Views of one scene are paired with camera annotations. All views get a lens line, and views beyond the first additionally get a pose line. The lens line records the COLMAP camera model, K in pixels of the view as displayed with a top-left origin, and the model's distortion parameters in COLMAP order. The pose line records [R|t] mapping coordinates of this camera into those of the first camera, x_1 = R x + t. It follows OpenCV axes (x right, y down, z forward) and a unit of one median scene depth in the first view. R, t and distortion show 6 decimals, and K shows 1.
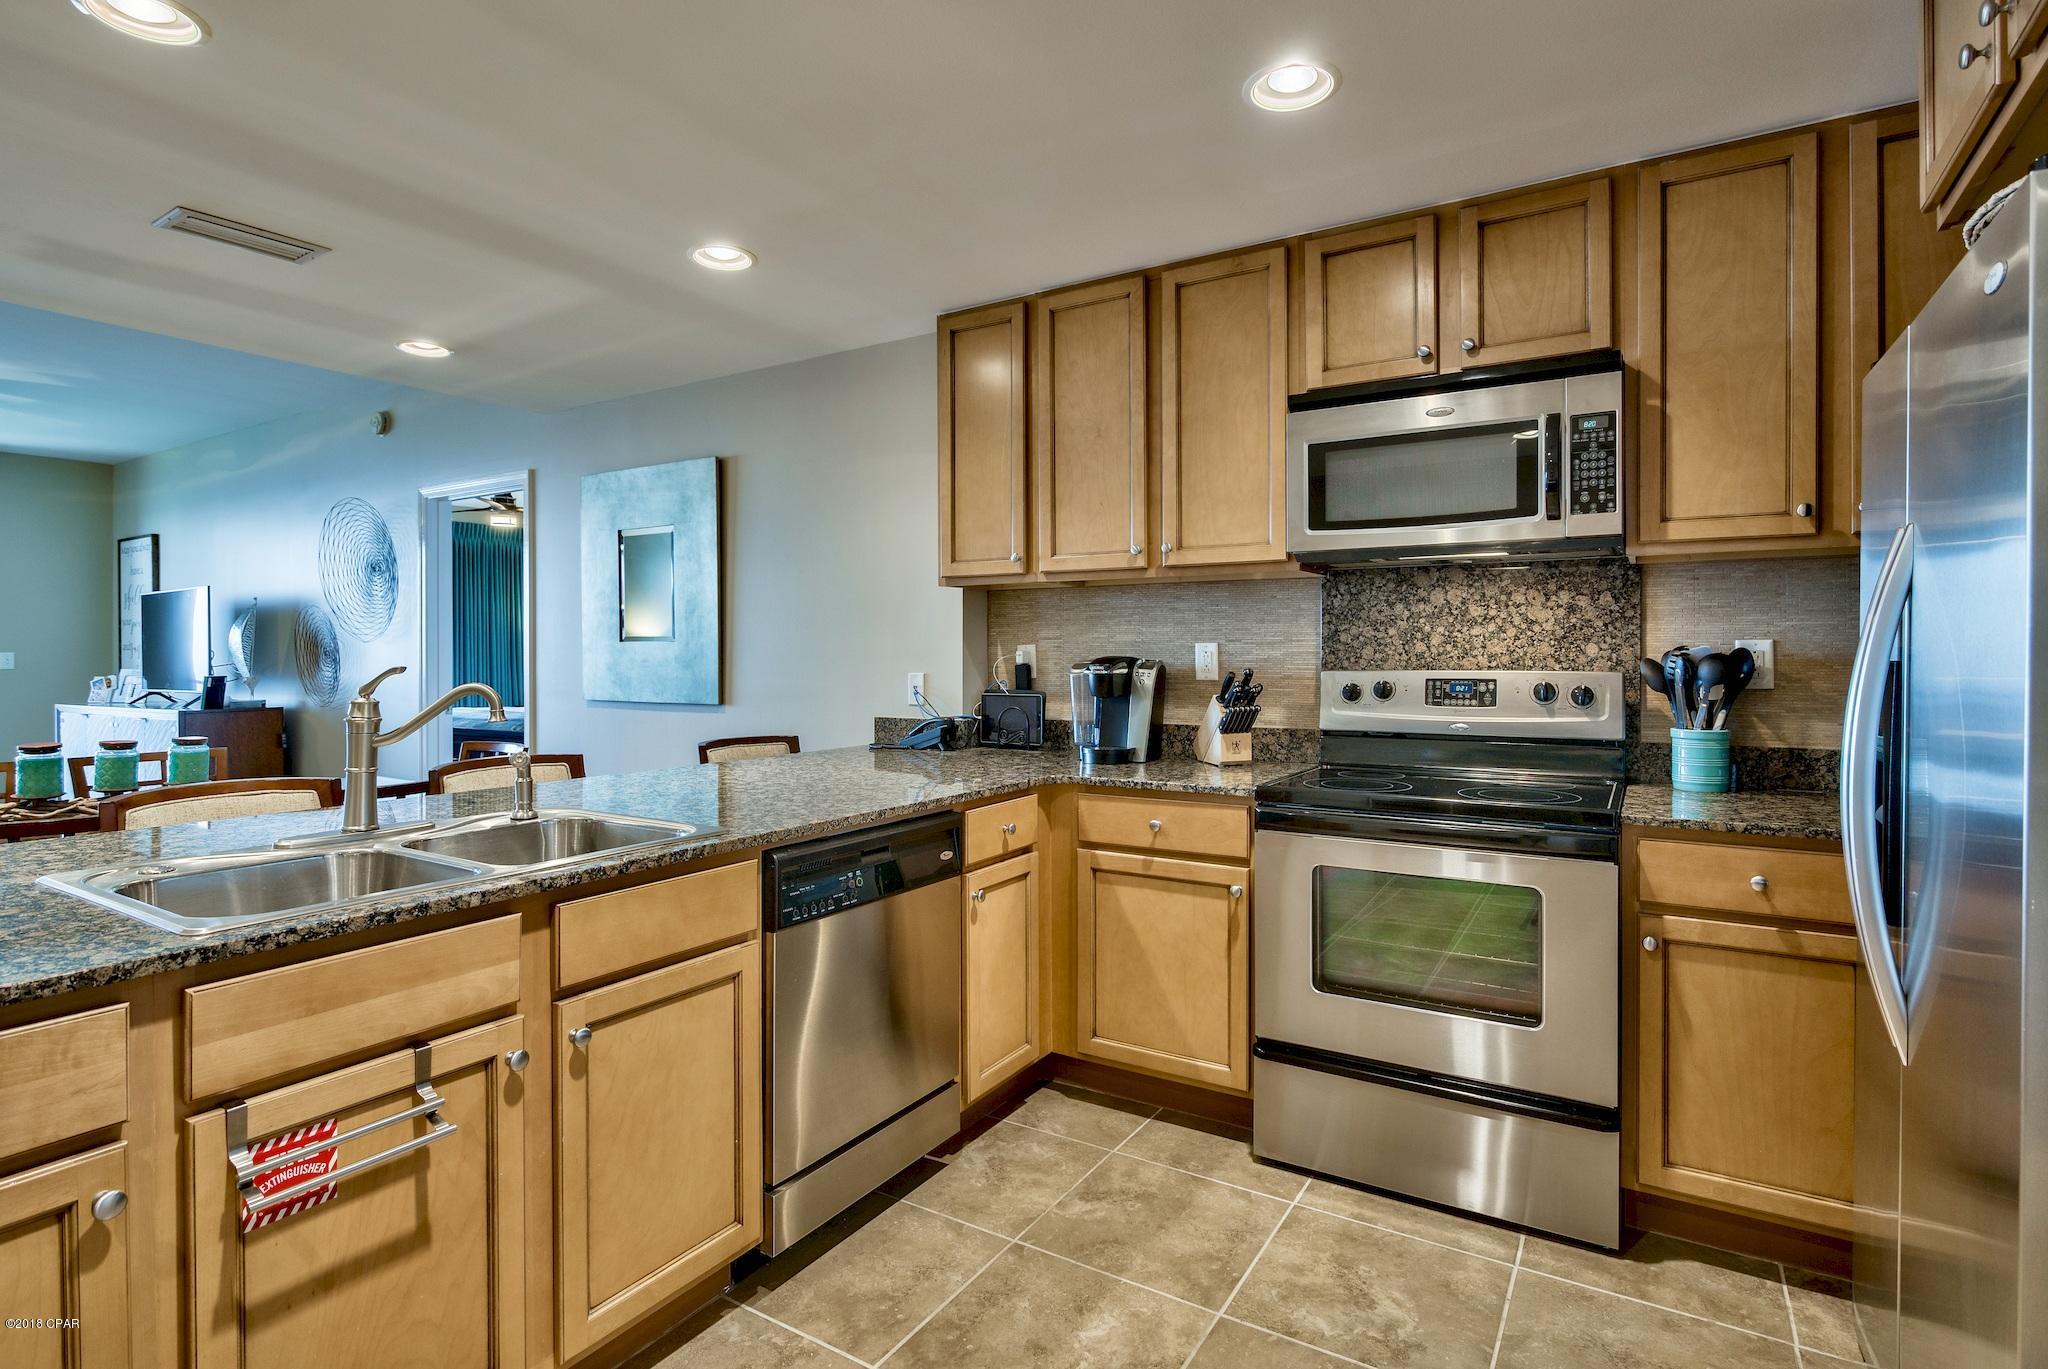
lens RADIAL K [[1029.7, 0, 995.0], [0, 1029.7, 650.6], [0, 0, 1]] dist [-0.000585, -0.002063]
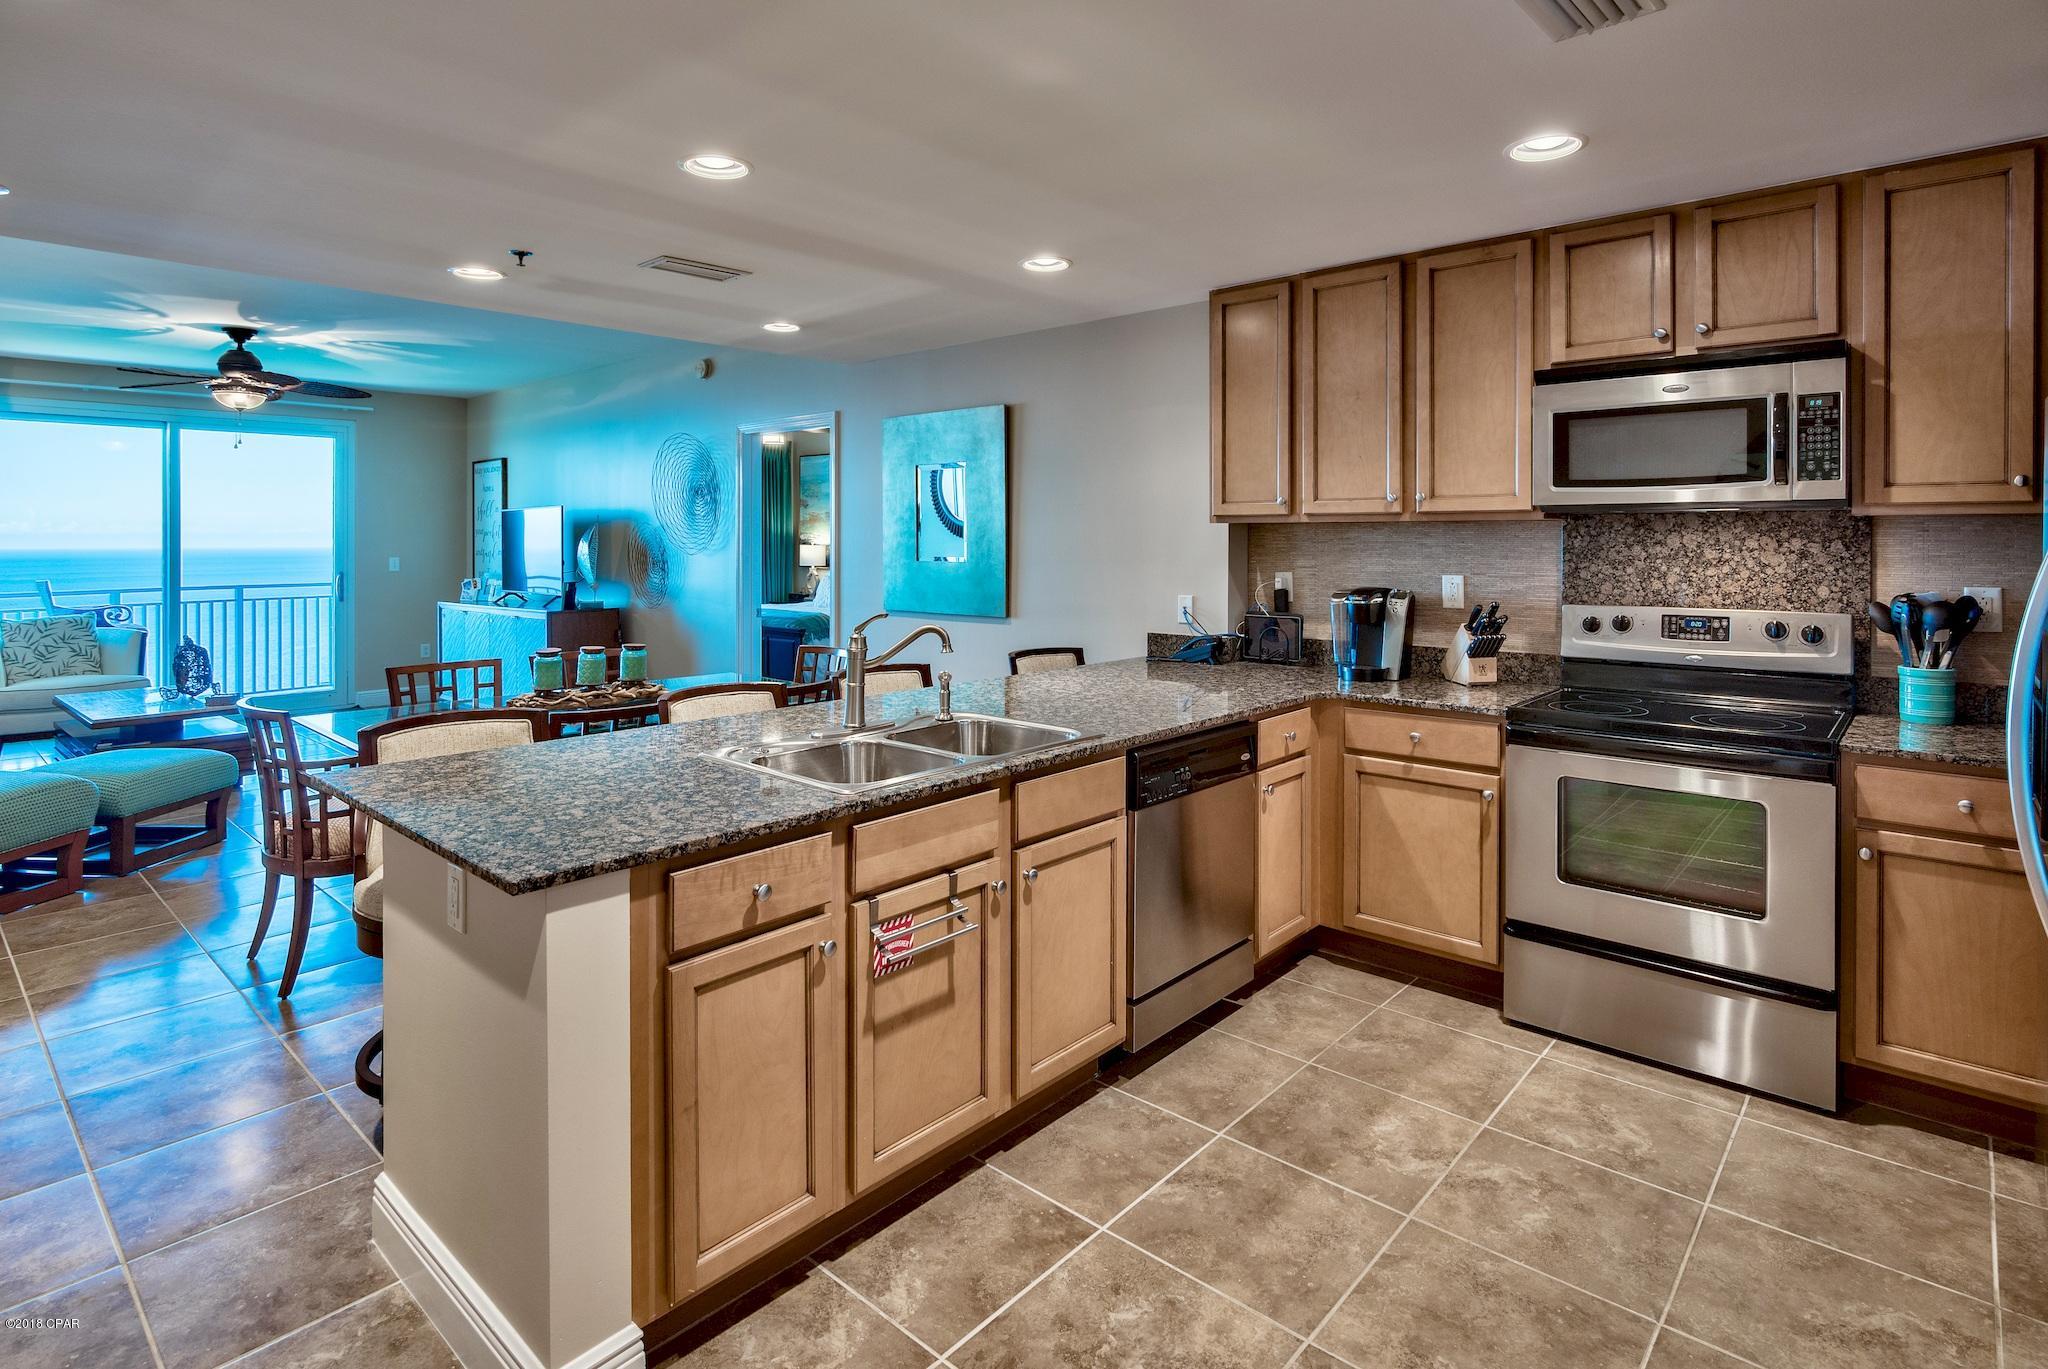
lens RADIAL K [[1029.7, 0, 1029.0], [0, 1029.7, 541.0], [0, 0, 1]] dist [-0.000585, -0.002063]
pose [[0.987809, 0.003782, -0.155623, -0.096555], [-0.003972, 0.999992, -0.000910, -0.051433], [0.155619, 0.001517, 0.987816, -0.234854]]
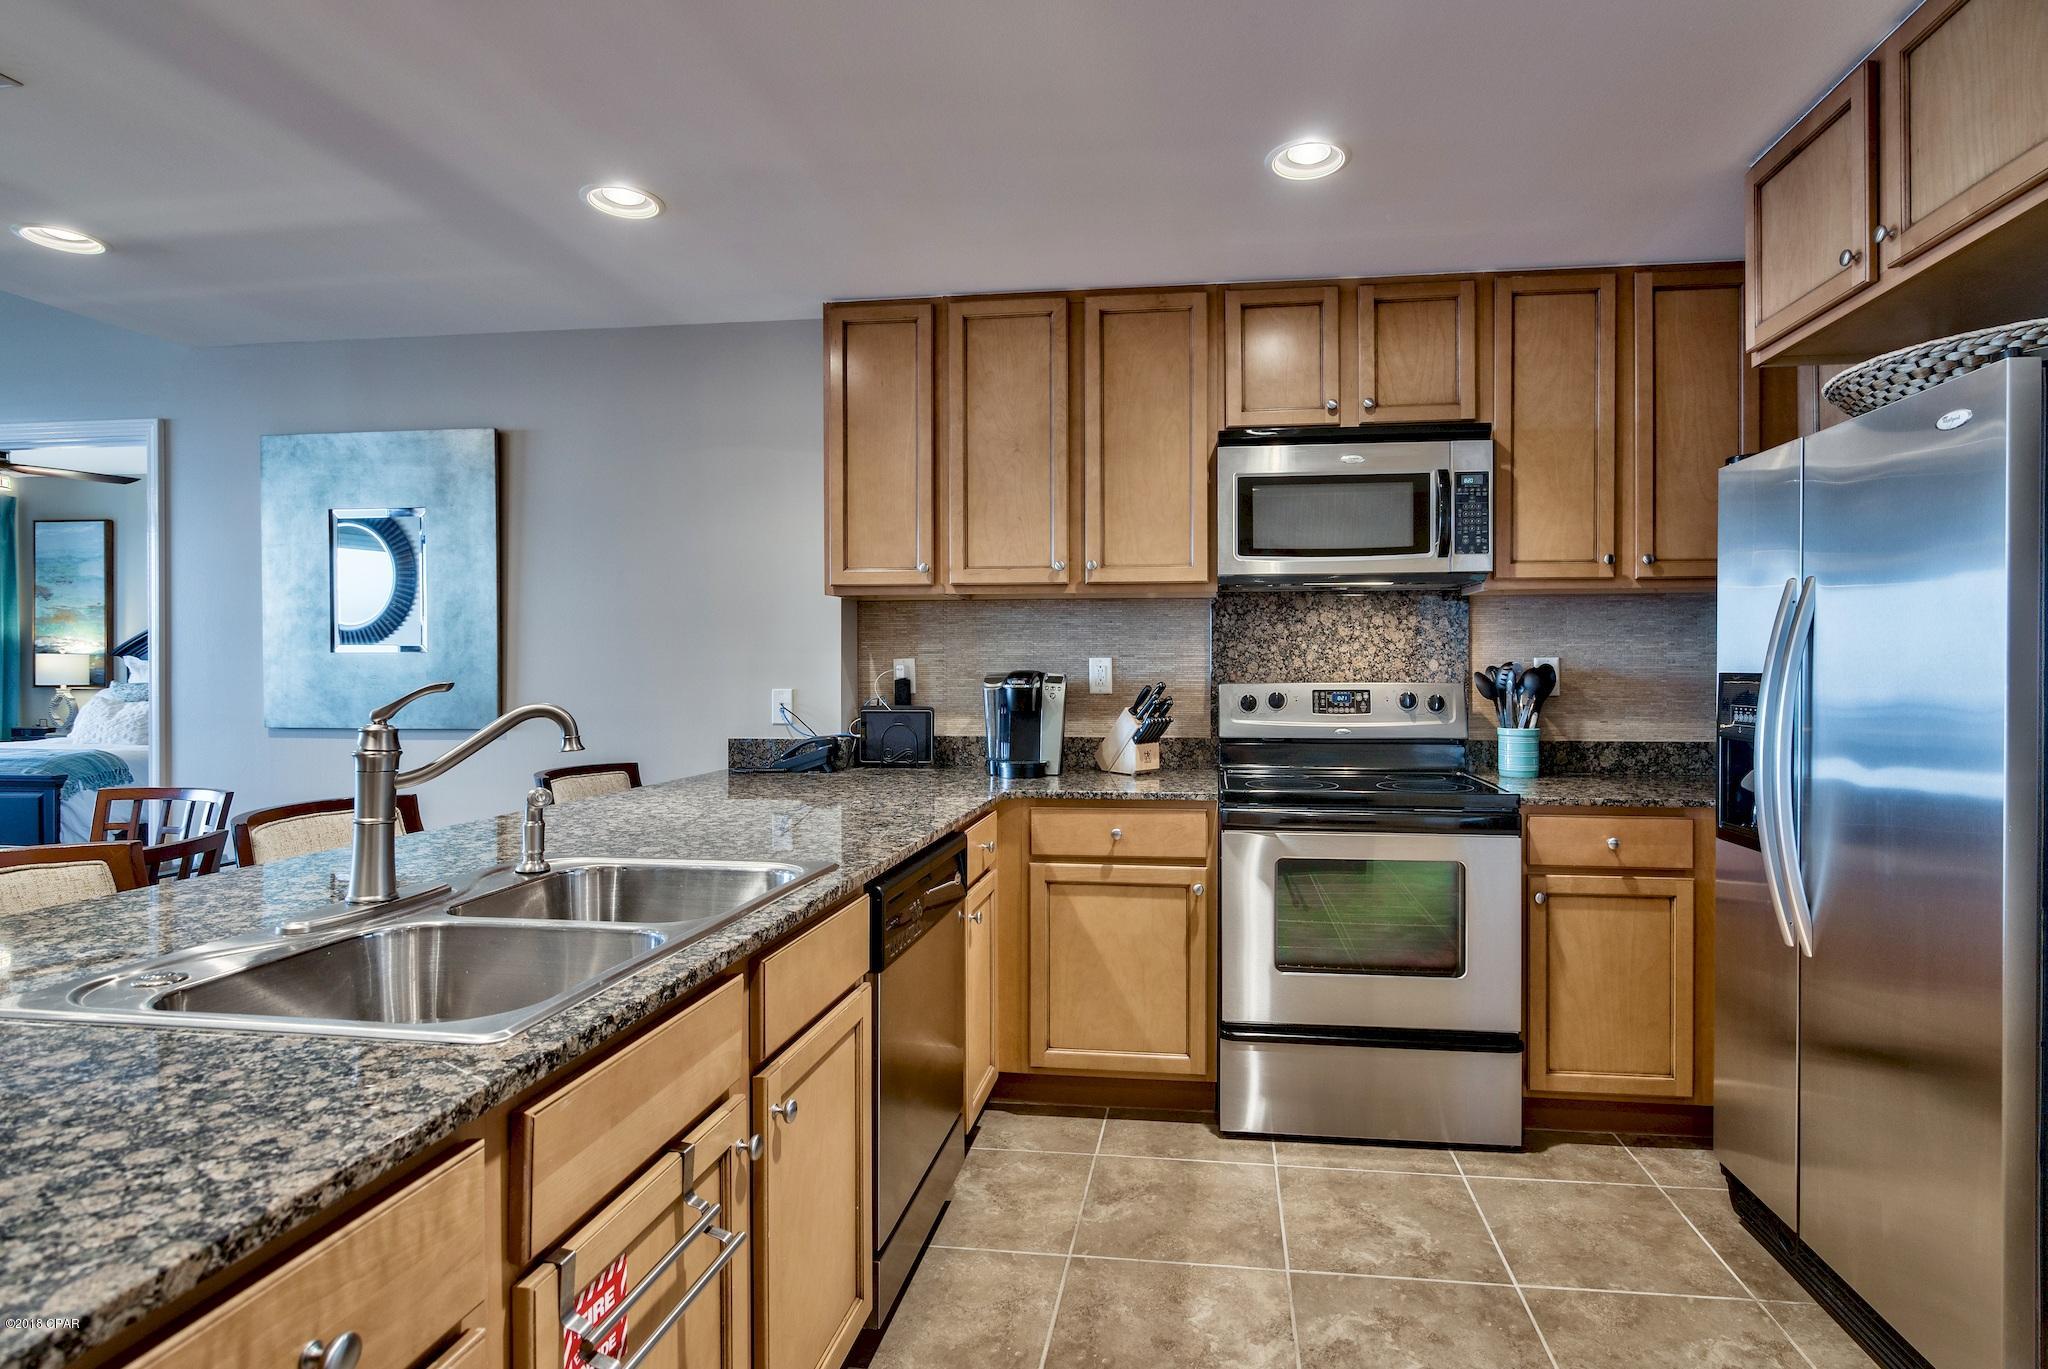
lens RADIAL K [[1029.7, 0, 1099.3], [0, 1029.7, 671.1], [0, 0, 1]] dist [-0.000585, -0.002063]
pose [[0.902841, 0.001751, 0.429972, -0.294294], [-0.002557, 0.999996, 0.001298, 0.005404], [-0.429967, -0.002271, 0.902842, 0.071318]]
